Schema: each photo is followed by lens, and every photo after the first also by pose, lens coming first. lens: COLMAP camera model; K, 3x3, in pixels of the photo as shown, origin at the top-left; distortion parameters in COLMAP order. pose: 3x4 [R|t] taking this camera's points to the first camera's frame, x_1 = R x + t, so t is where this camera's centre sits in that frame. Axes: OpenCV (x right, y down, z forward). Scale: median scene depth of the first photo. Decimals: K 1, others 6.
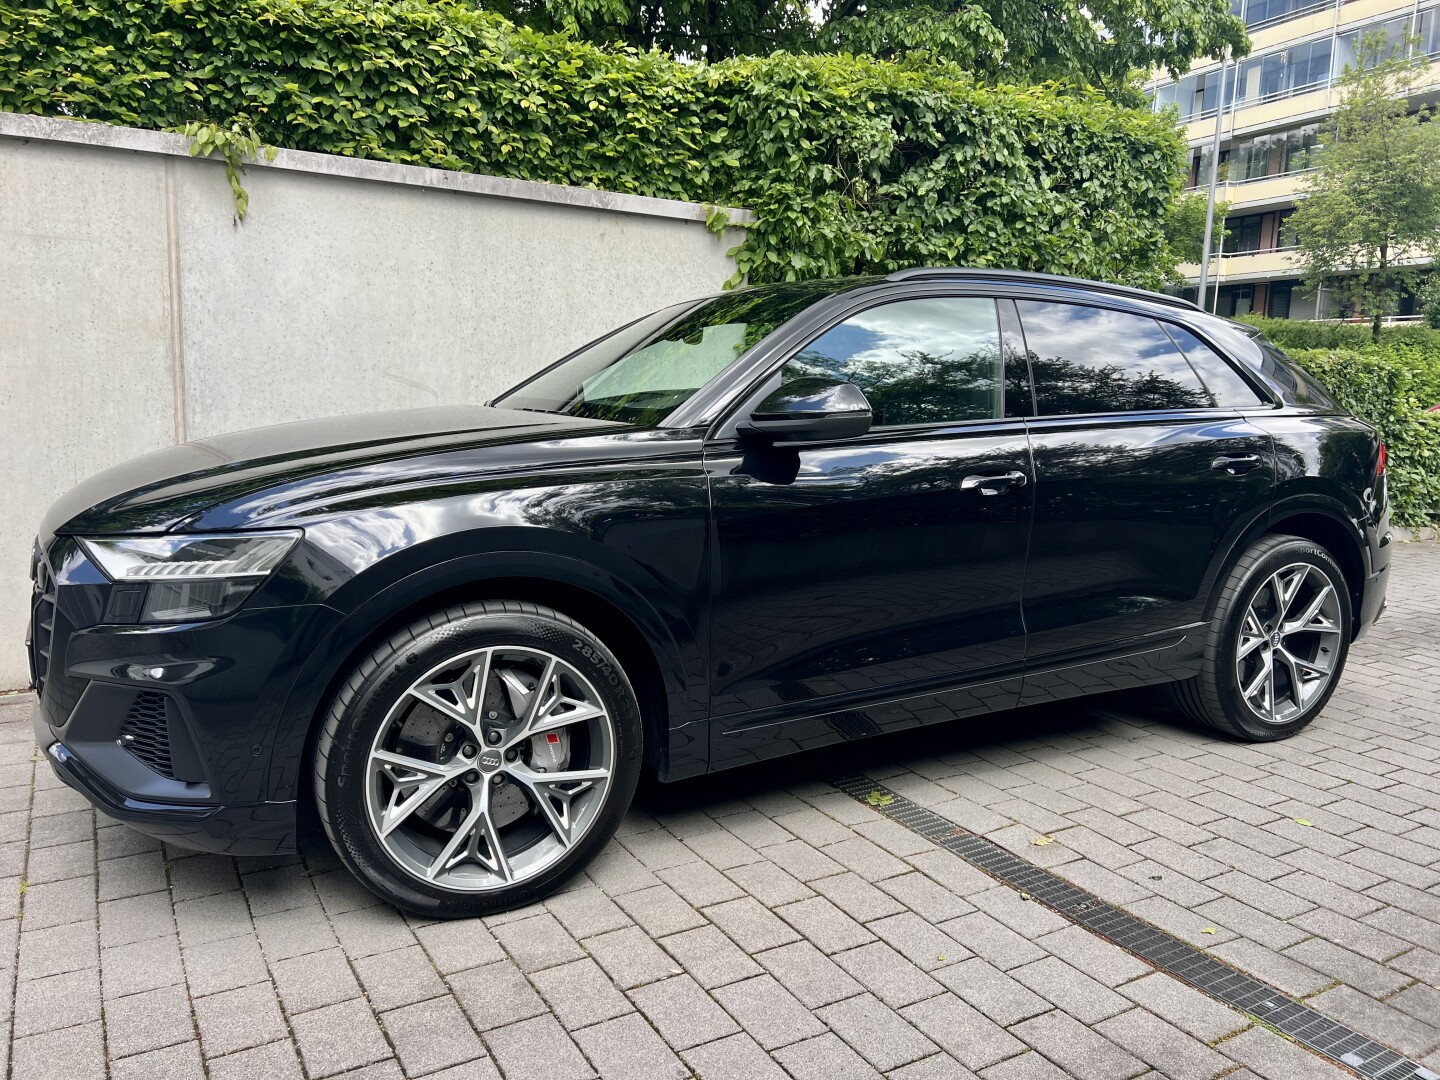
lens RADIAL K [[1062.9, 0, 720.0], [0, 1062.9, 540.0], [0, 0, 1]] dist [0.085863, -0.099760]
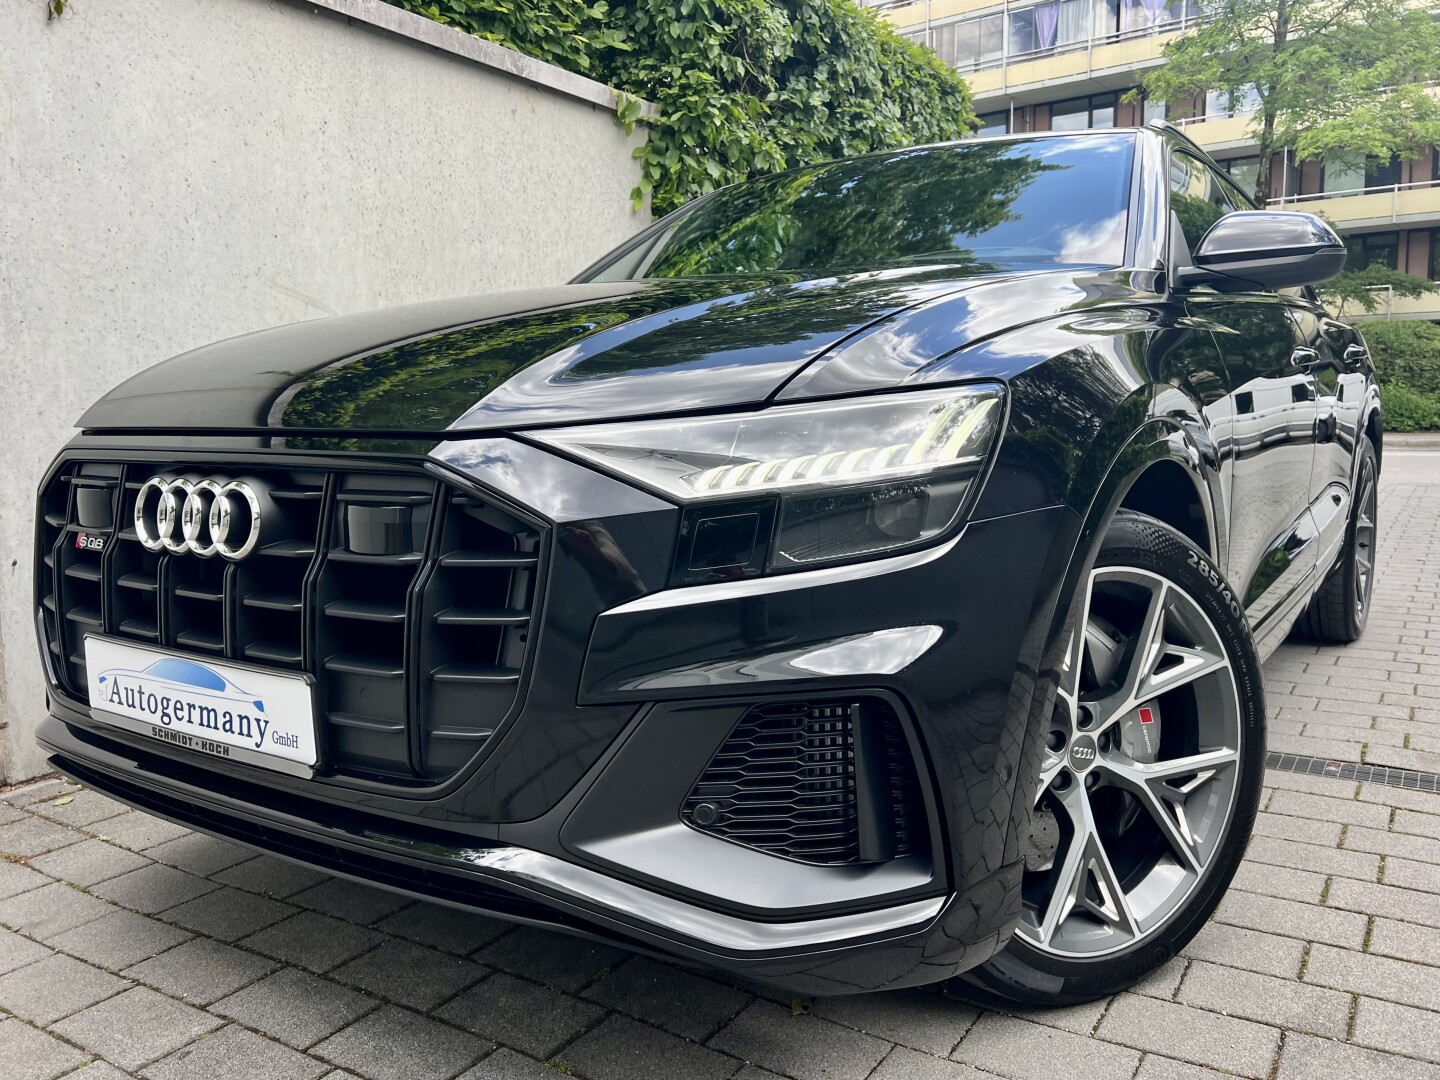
lens RADIAL K [[1118.5, 0, 720.0], [0, 1118.5, 540.0], [0, 0, 1]] dist [0.033411, 0.001039]
pose [[0.888993, -0.090514, 0.448887, -0.376932], [0.097802, 0.995181, 0.006979, 0.023927], [-0.447355, 0.037698, 0.893561, 0.250107]]
